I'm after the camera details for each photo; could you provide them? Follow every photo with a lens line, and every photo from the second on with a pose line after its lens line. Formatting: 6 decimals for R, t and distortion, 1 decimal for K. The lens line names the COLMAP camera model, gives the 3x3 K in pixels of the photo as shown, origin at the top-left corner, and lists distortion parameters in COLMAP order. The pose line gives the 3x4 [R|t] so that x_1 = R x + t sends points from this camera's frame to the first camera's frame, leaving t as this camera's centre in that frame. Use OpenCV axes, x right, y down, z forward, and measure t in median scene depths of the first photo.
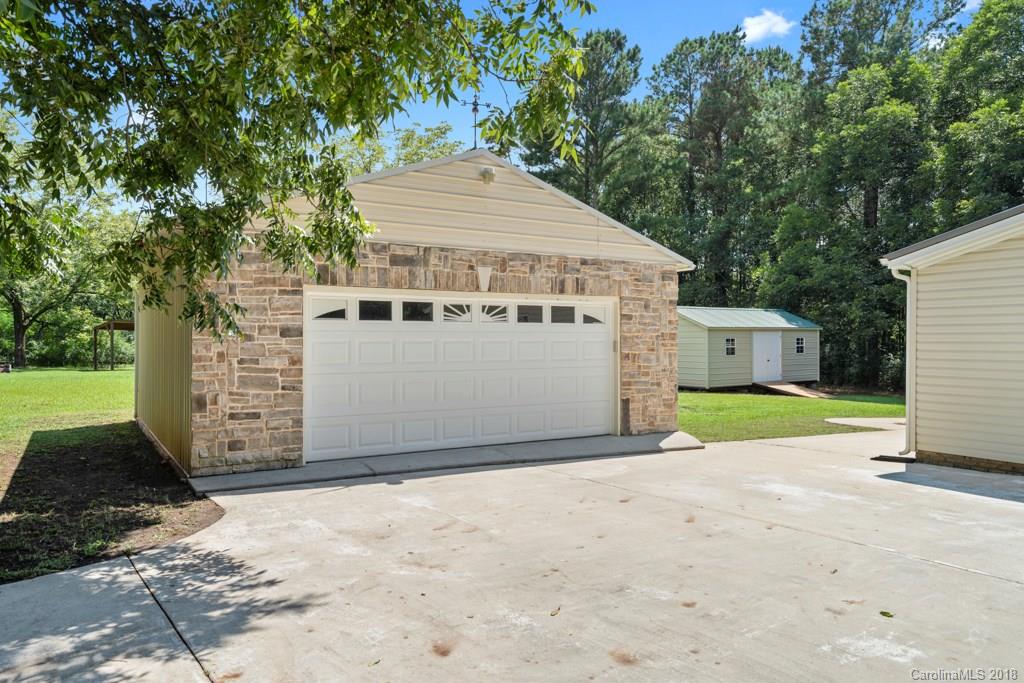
lens RADIAL K [[711.8, 0, 511.0], [0, 711.8, 339.5], [0, 0, 1]] dist [0.048838, -0.000424]
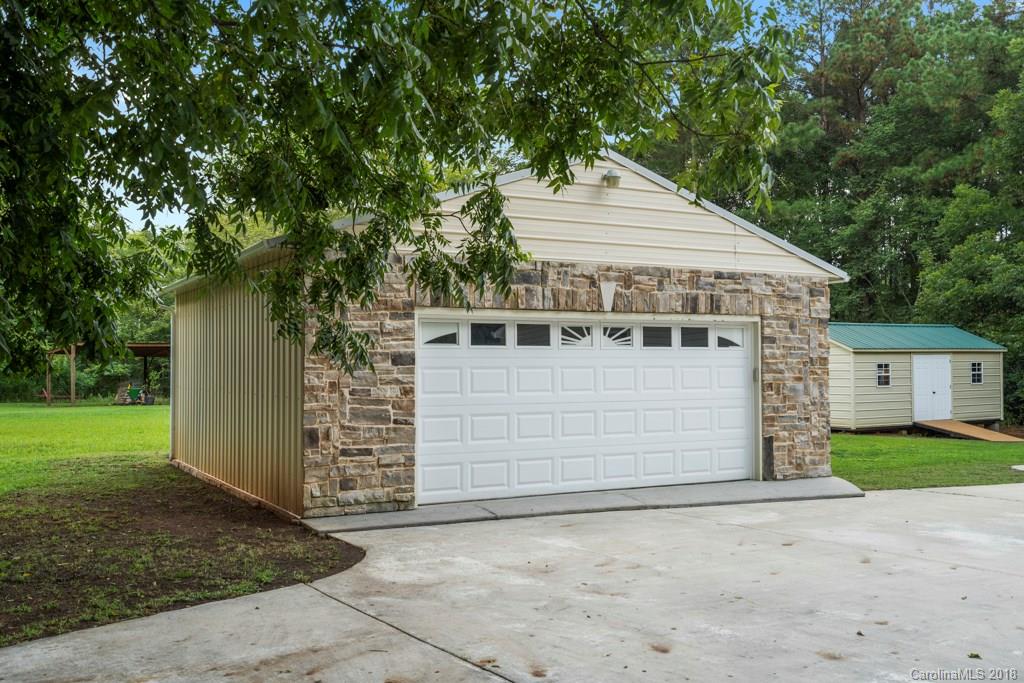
lens RADIAL K [[1003.3, 0, 512.8], [0, 1003.3, 346.9], [0, 0, 1]] dist [0.057264, 0.000000]
pose [[0.999111, -0.003289, -0.042020, -0.108177], [0.002557, 0.999844, -0.017457, -0.003296], [0.042071, 0.017334, 0.998964, -0.241876]]
